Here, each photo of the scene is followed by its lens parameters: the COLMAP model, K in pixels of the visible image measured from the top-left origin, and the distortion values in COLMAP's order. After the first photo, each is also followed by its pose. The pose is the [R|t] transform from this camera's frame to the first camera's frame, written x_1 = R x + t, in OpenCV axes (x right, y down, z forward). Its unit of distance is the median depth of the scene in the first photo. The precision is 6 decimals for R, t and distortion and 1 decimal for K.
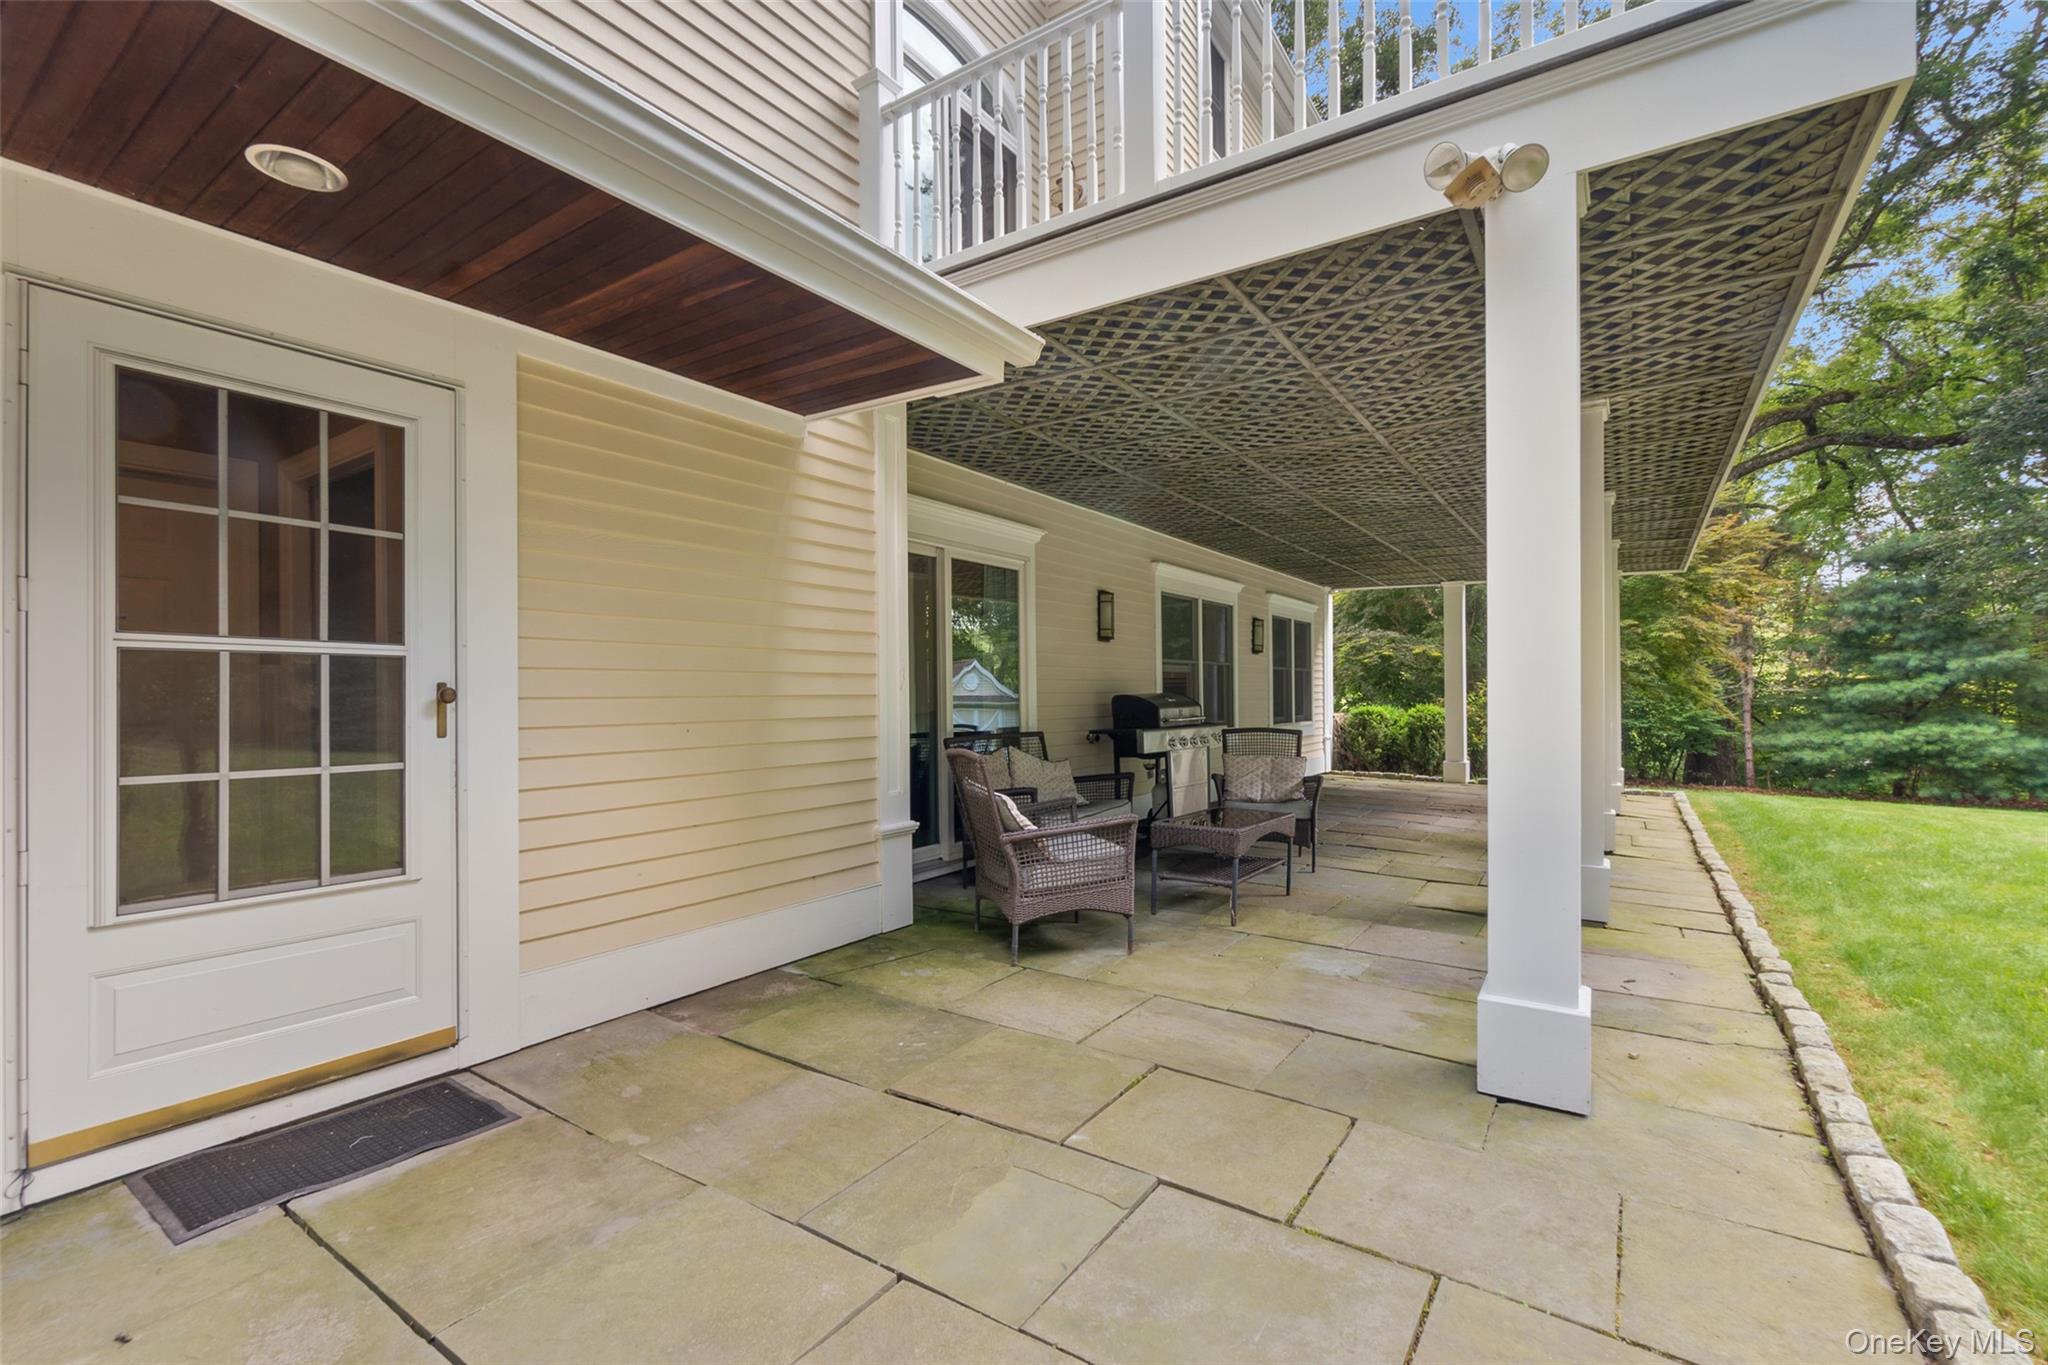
lens RADIAL K [[907.9, 0, 1013.9], [0, 907.9, 686.6], [0, 0, 1]] dist [-0.001416, -0.000432]
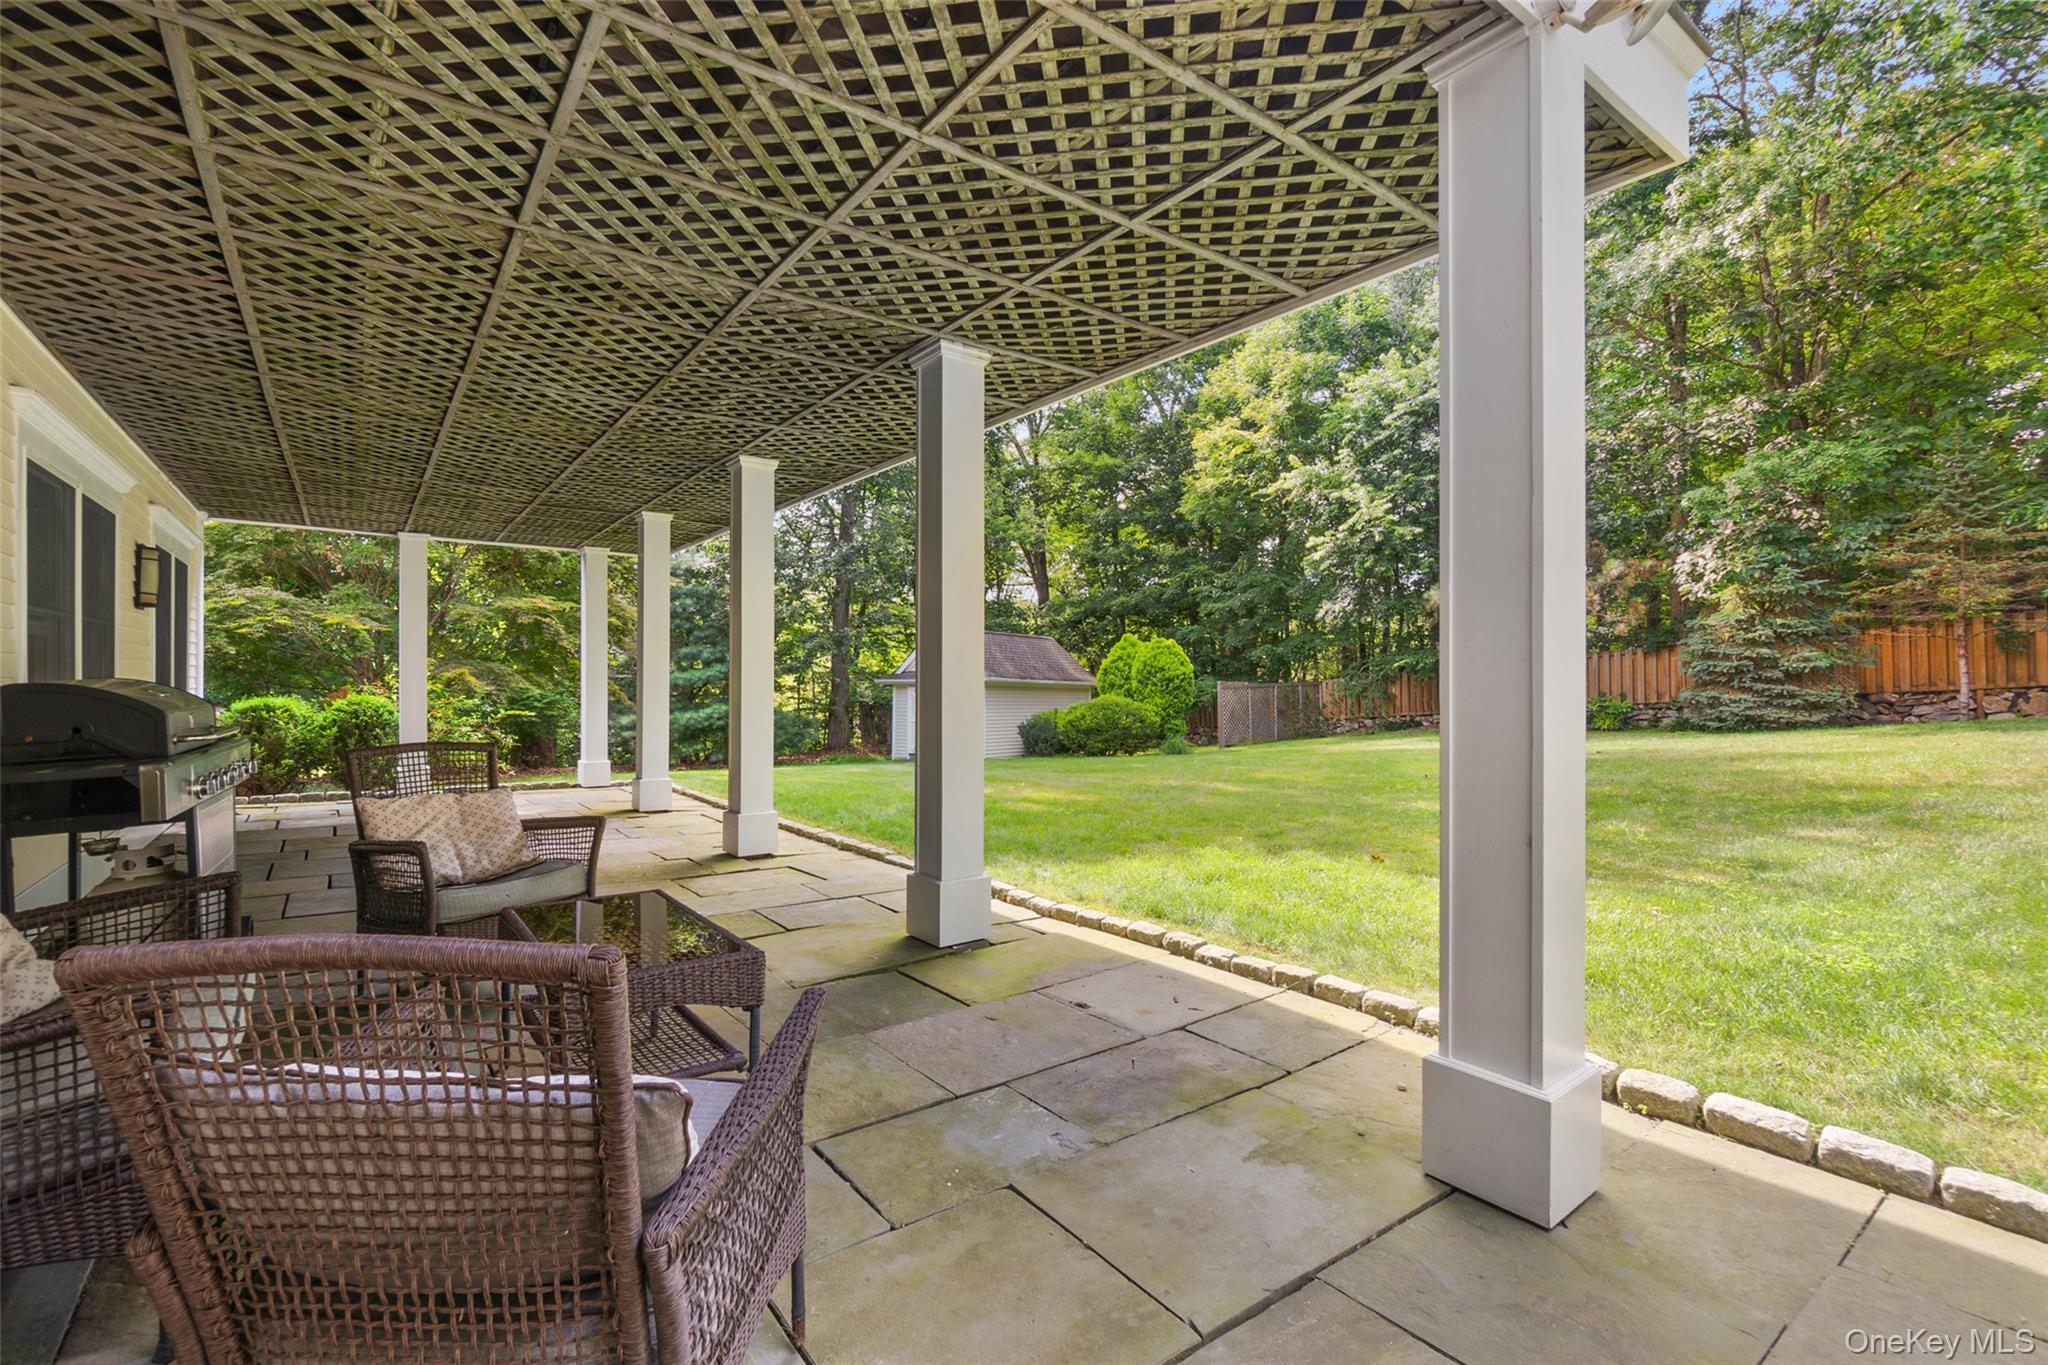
lens RADIAL K [[907.9, 0, 1024.2], [0, 907.9, 669.9], [0, 0, 1]] dist [-0.001416, -0.000432]
pose [[0.323830, 0.010279, 0.946059, -0.183477], [-0.008715, 0.999931, -0.007881, 0.002589], [-0.946075, -0.005693, 0.323897, 0.663892]]
